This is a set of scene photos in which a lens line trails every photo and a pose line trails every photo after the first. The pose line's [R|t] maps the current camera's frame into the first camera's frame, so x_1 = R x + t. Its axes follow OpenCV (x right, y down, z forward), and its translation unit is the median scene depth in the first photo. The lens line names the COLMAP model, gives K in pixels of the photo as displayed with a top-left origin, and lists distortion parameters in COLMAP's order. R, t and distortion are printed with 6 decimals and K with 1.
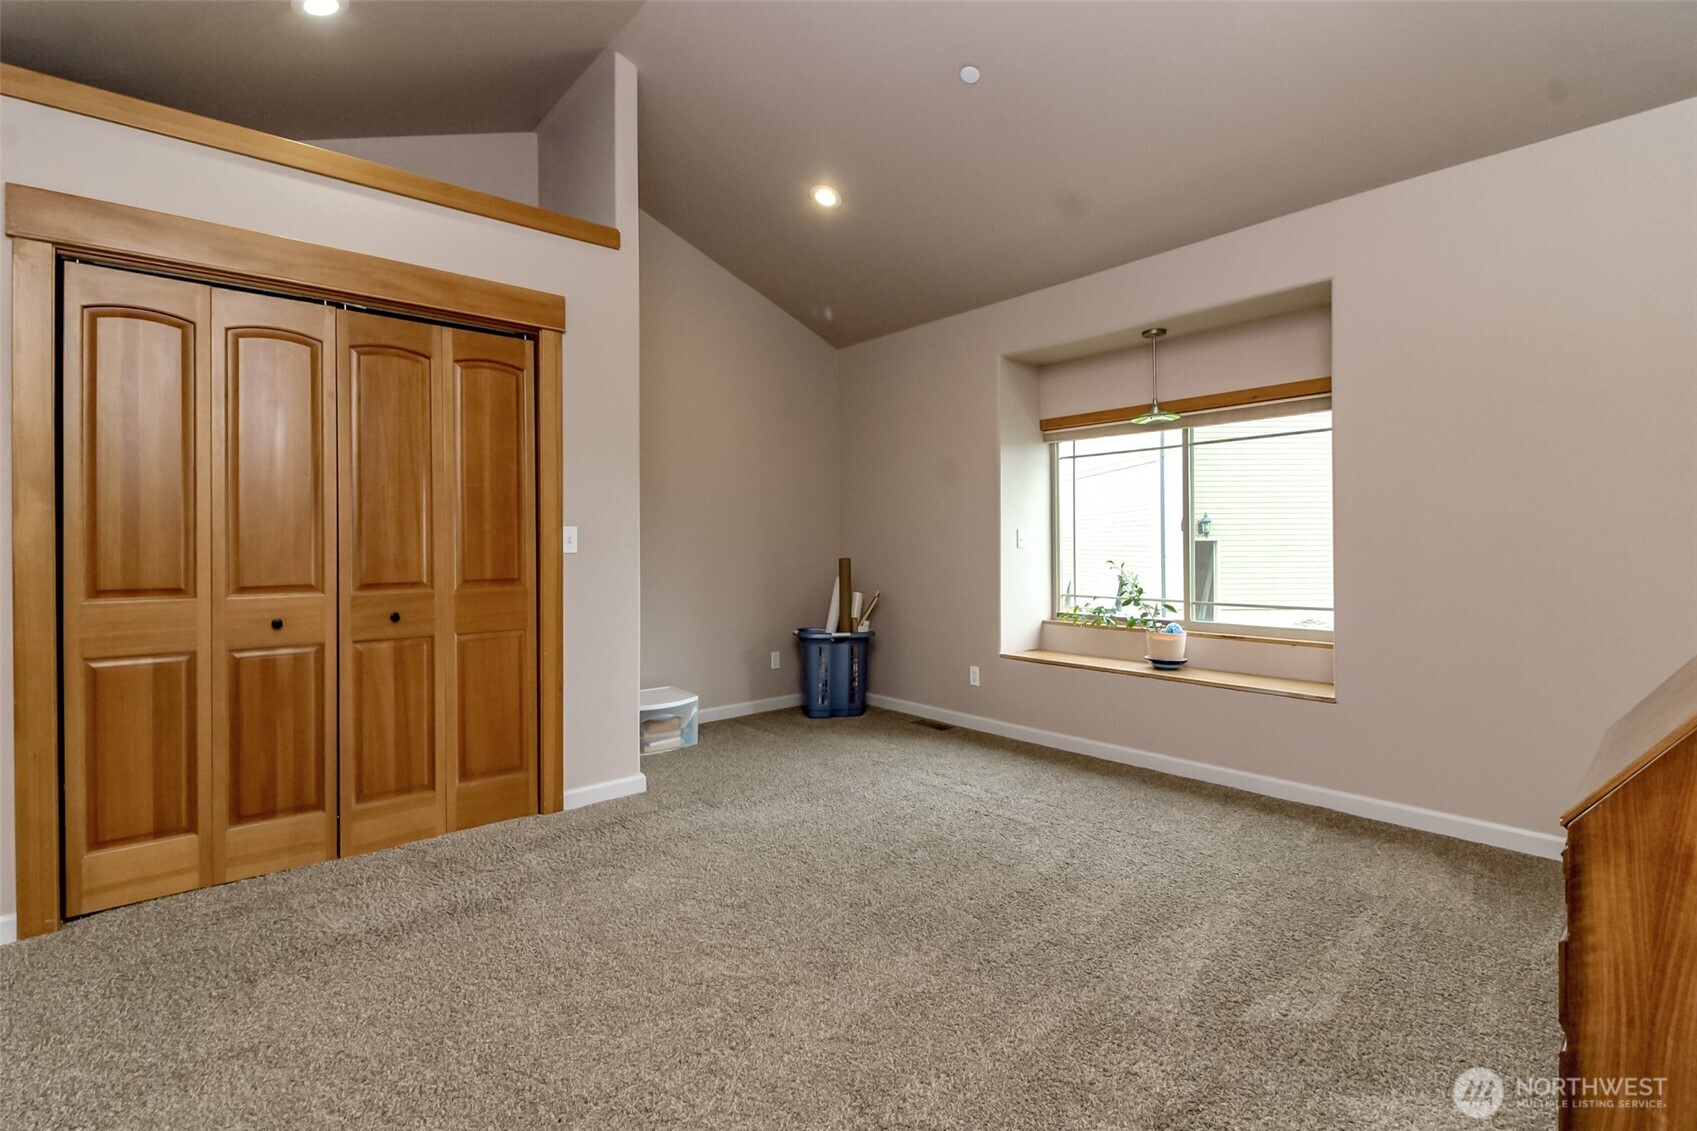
lens RADIAL K [[789.5, 0, 841.0], [0, 789.5, 539.4], [0, 0, 1]] dist [-0.008147, -0.001459]
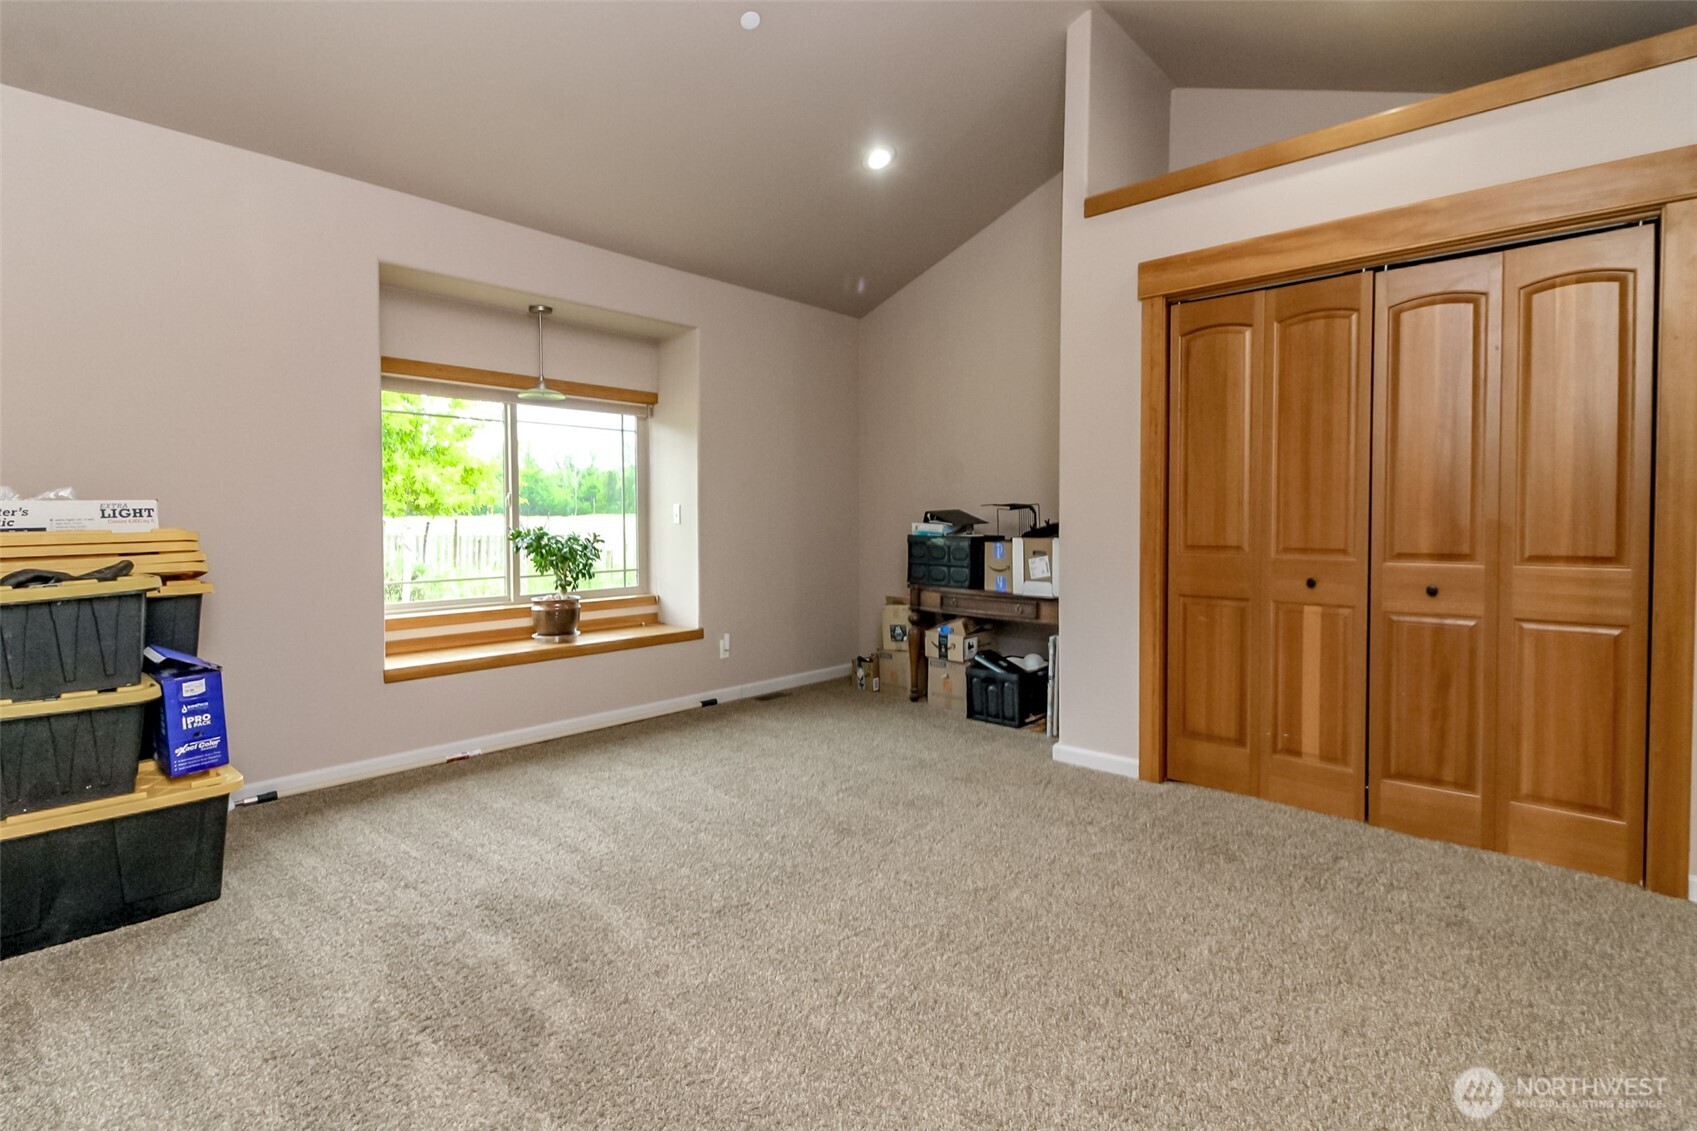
lens RADIAL K [[789.5, 0, 841.0], [0, 789.5, 539.4], [0, 0, 1]] dist [-0.008147, -0.001459]
pose [[0.090274, 0.034467, -0.995320, 0.312723], [0.003738, 0.999382, 0.034947, 0.004860], [0.995910, -0.006875, 0.090089, 0.258526]]
